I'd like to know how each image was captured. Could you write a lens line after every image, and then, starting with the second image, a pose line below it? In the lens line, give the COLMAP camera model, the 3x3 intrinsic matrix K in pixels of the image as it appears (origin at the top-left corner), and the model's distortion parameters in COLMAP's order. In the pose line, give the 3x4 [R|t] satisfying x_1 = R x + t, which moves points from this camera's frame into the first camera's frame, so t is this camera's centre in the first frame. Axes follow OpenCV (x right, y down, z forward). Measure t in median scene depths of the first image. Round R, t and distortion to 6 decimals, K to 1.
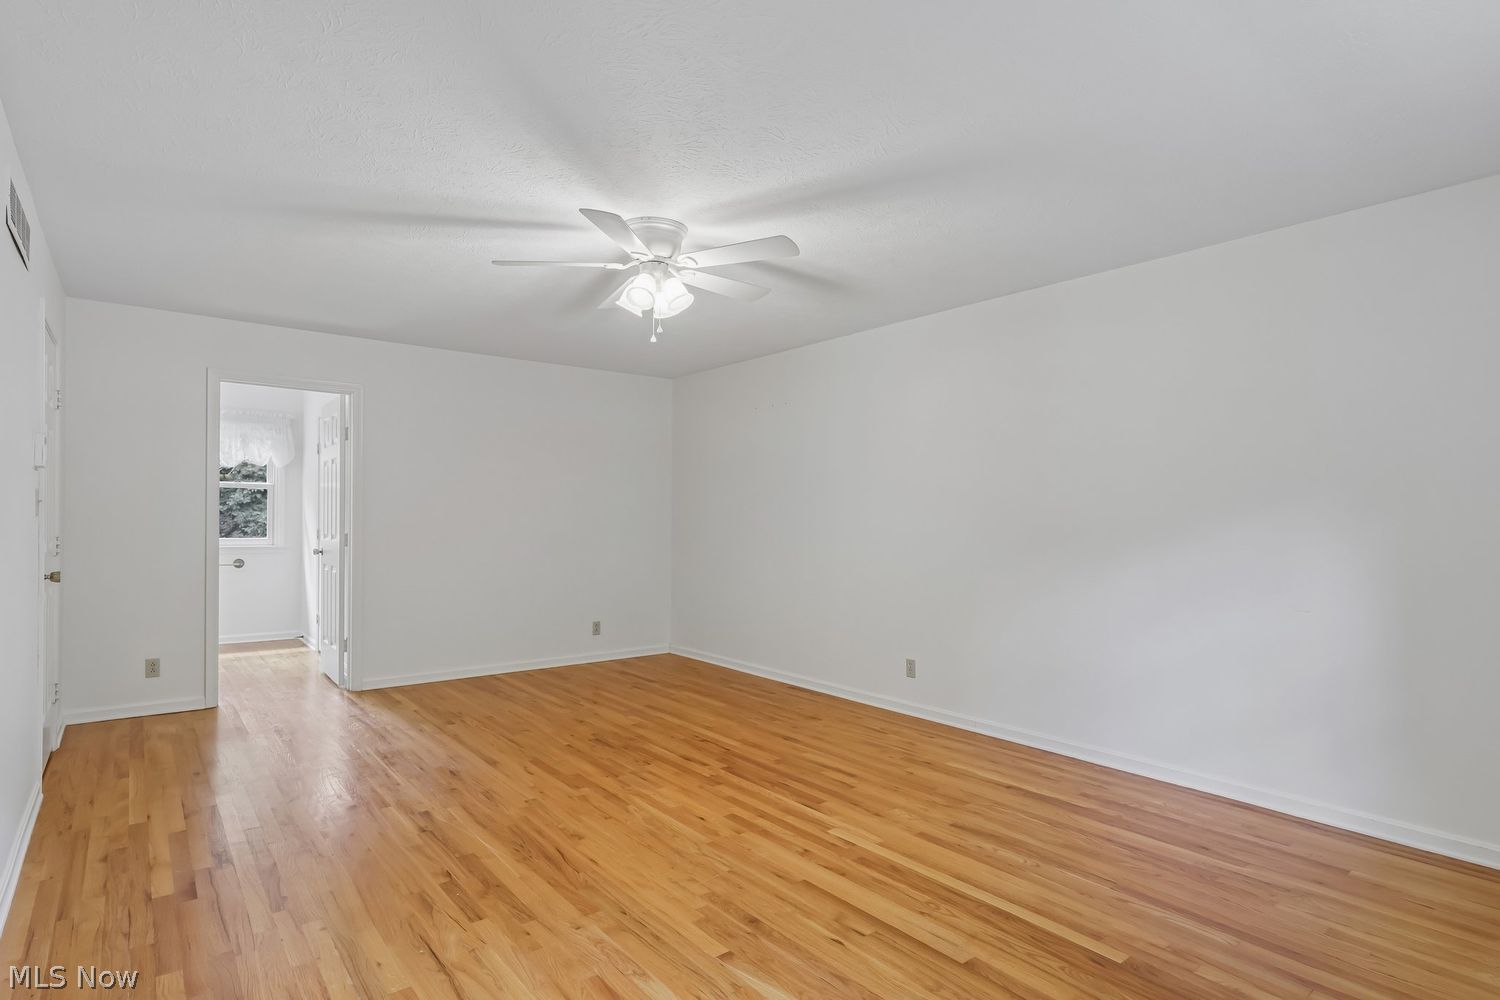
lens RADIAL K [[791.4, 0, 755.2], [0, 791.4, 503.5], [0, 0, 1]] dist [0.002503, 0.000266]
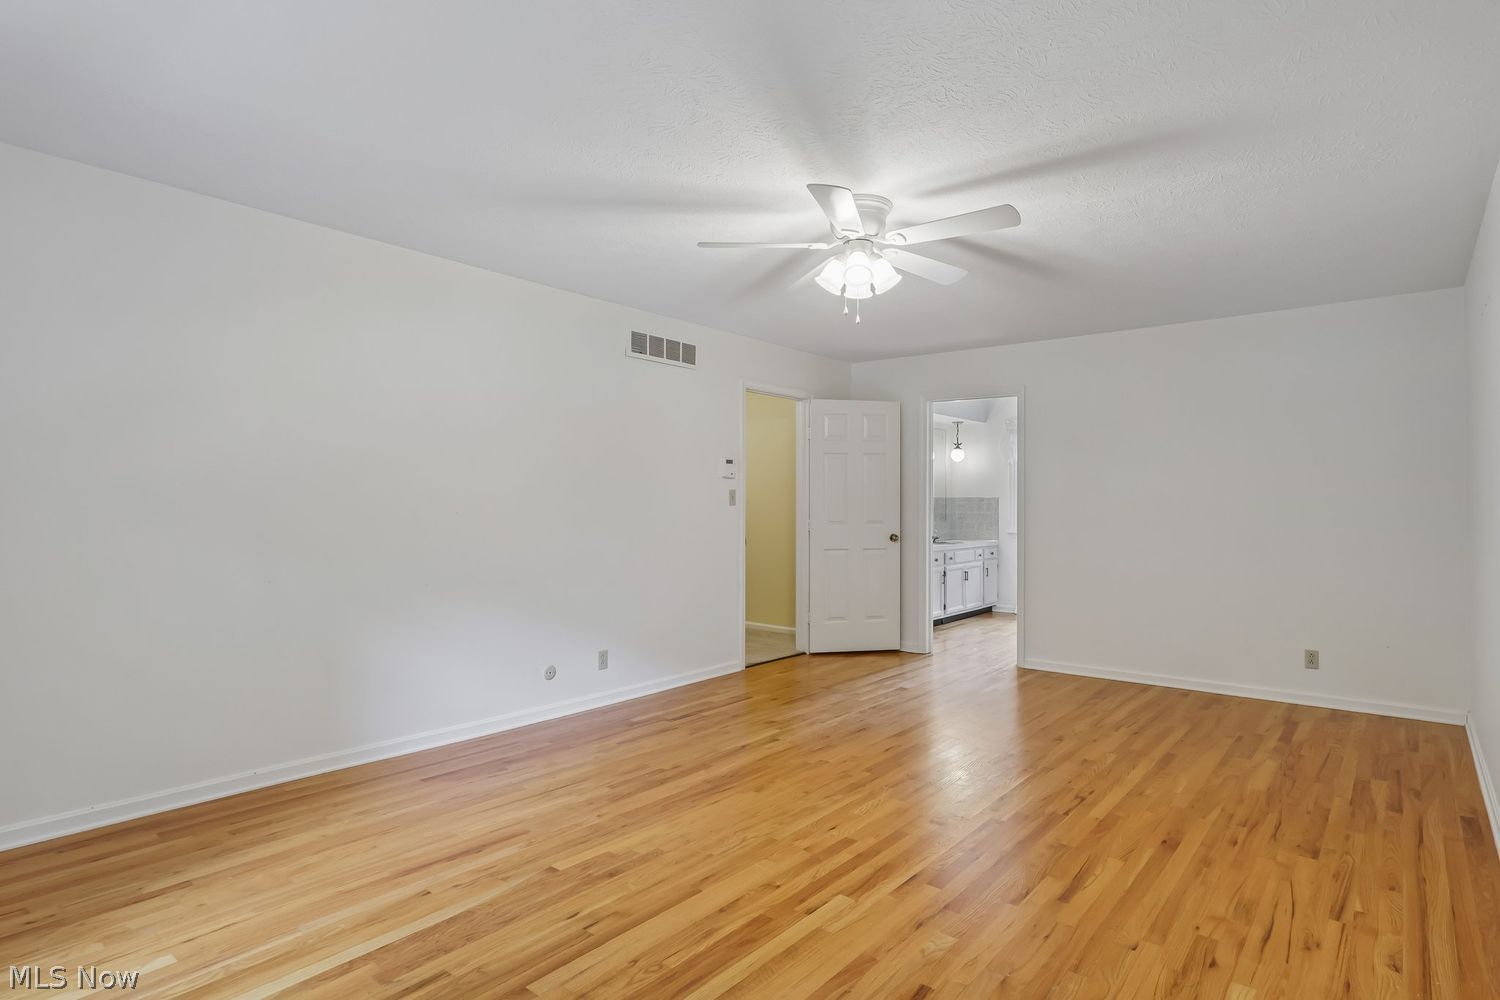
lens RADIAL K [[791.4, 0, 756.1], [0, 791.4, 501.6], [0, 0, 1]] dist [0.002503, 0.000266]
pose [[0.214732, -0.010182, -0.976620, 0.836116], [0.013175, 0.999885, -0.007528, 0.025507], [0.976584, -0.011250, 0.214841, 0.740723]]
